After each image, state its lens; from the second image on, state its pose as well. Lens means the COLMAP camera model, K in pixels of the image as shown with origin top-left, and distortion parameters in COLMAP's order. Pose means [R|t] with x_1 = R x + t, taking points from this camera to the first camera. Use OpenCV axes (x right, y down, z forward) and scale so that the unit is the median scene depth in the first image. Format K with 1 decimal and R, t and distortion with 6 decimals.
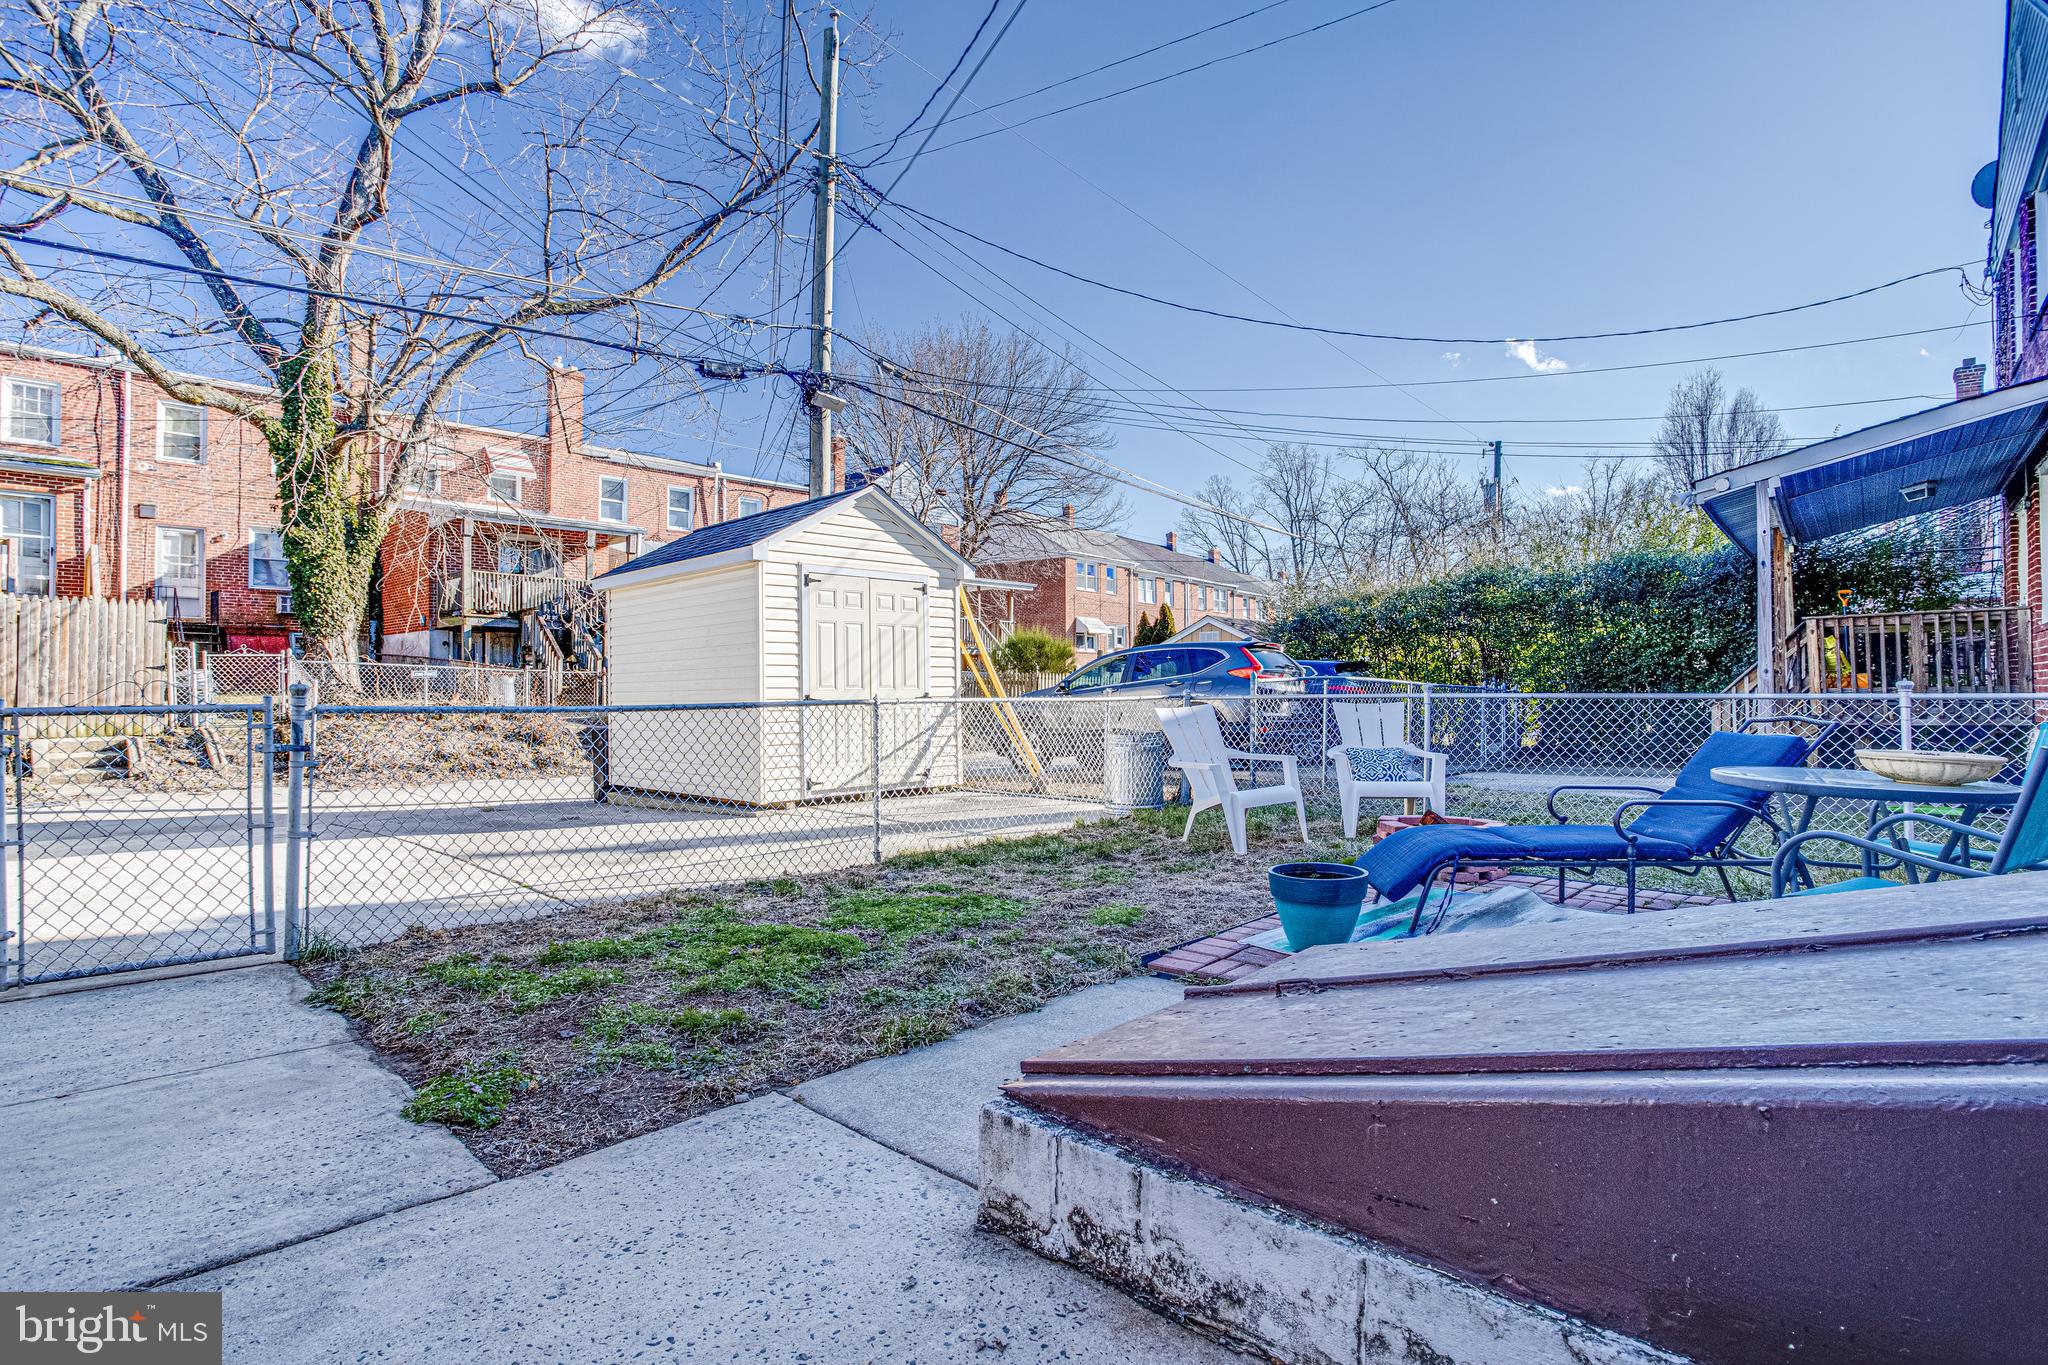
lens RADIAL K [[1078.6, 0, 1028.3], [0, 1078.6, 680.8], [0, 0, 1]] dist [-0.068233, 0.031902]
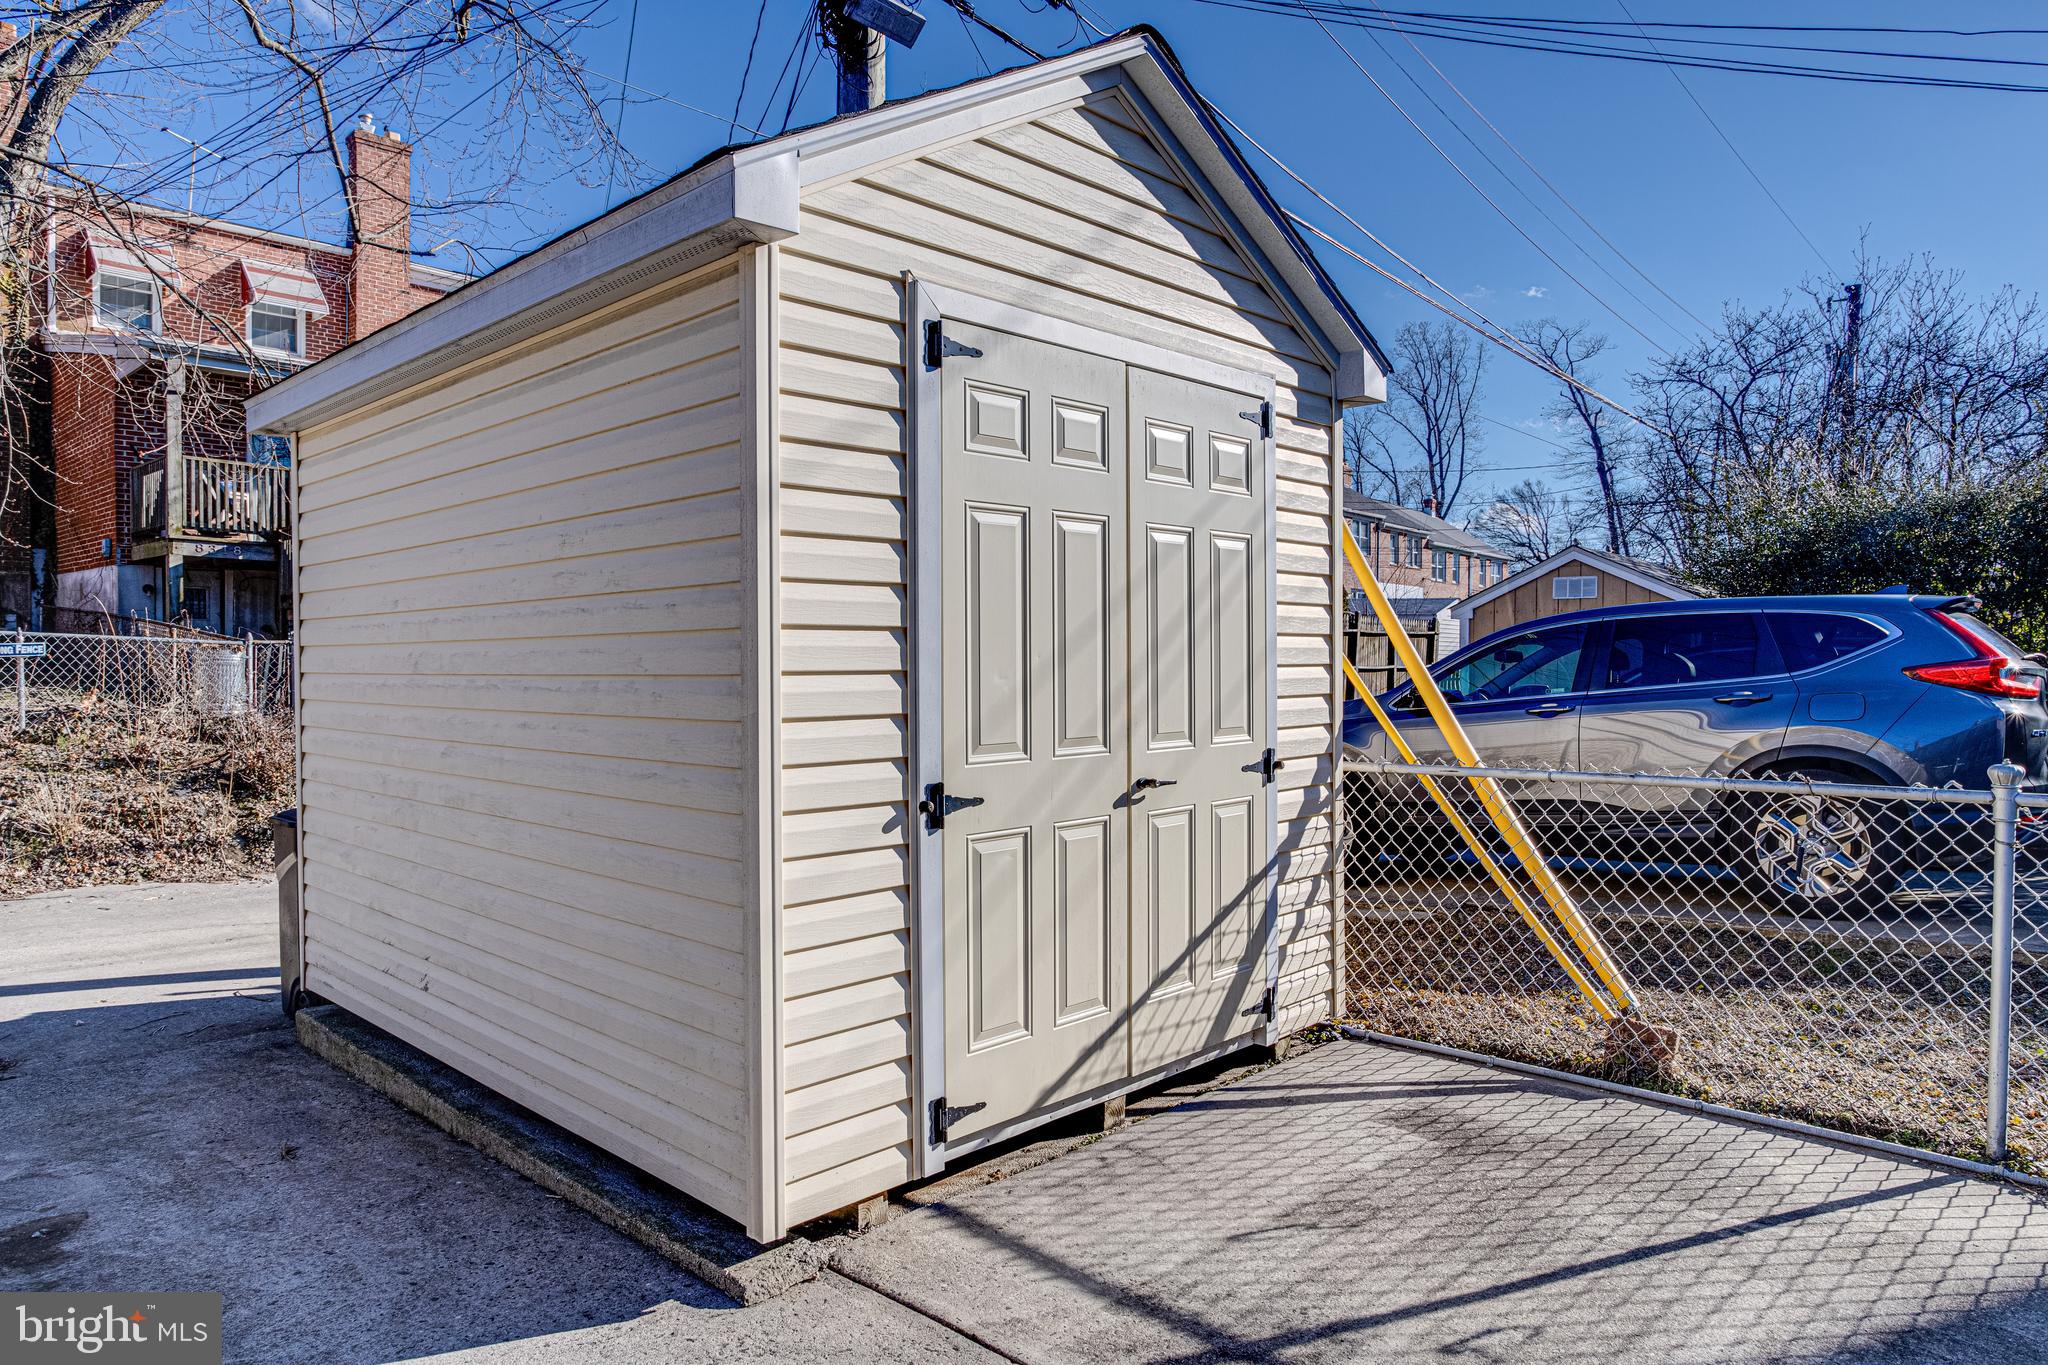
lens RADIAL K [[1272.5, 0, 1024.0], [0, 1272.5, 682.5], [0, 0, 1]] dist [-0.022346, 0.001858]
pose [[0.999946, 0.006620, 0.008028, -0.168519], [-0.006881, 0.999432, 0.032975, -0.019910], [-0.007805, -0.033029, 0.999424, 0.624296]]
